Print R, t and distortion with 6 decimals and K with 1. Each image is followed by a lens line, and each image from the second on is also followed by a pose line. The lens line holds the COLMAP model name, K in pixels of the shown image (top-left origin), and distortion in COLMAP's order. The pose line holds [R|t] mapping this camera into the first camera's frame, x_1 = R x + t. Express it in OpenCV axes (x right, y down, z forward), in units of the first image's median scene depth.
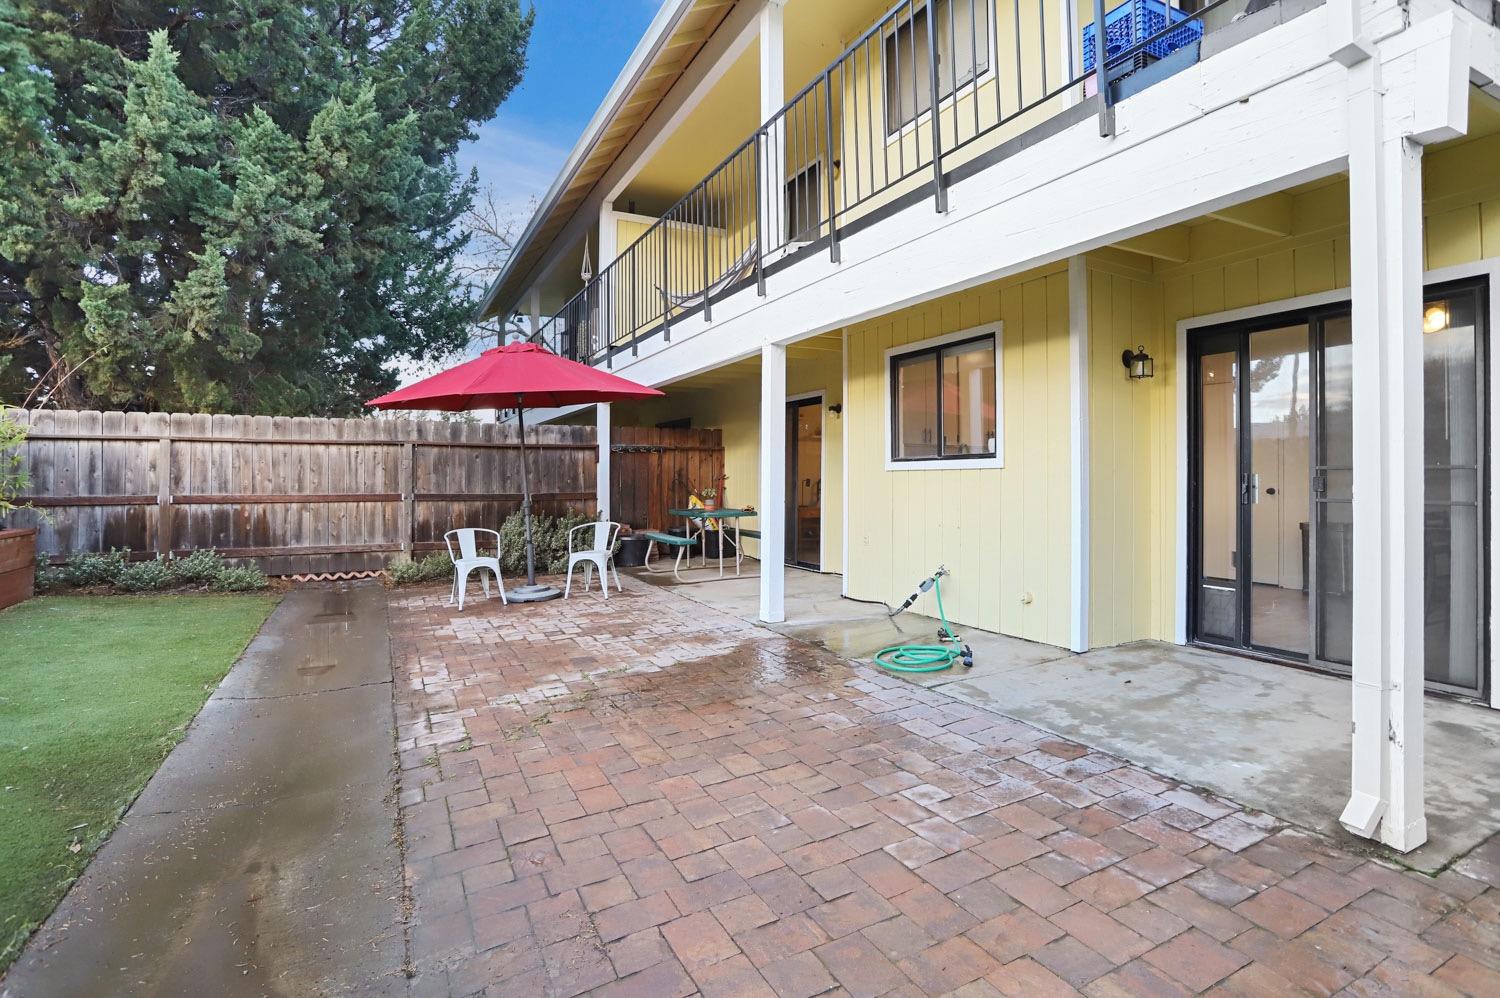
lens RADIAL K [[729.5, 0, 764.9], [0, 729.5, 482.0], [0, 0, 1]] dist [-0.080392, 0.039081]
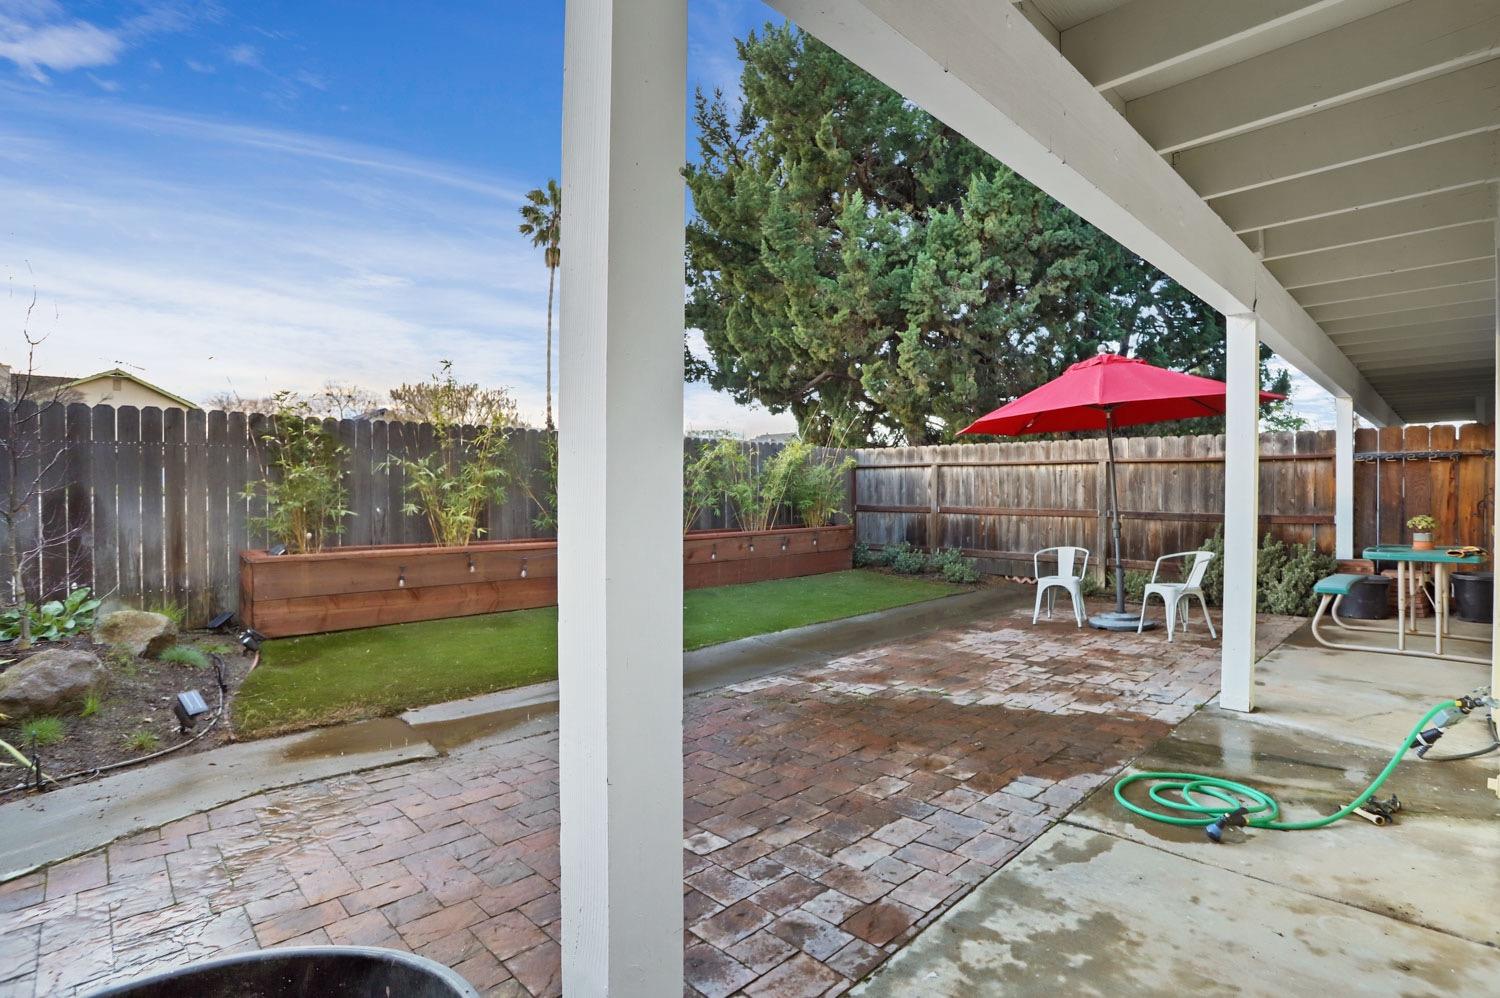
lens RADIAL K [[728.4, 0, 764.3], [0, 728.4, 498.2], [0, 0, 1]] dist [-0.041208, 0.000680]
pose [[0.299932, 0.014688, -0.953847, 0.391918], [-0.006092, 0.999891, 0.013482, -0.014063], [0.953941, 0.001767, 0.299989, 0.263825]]
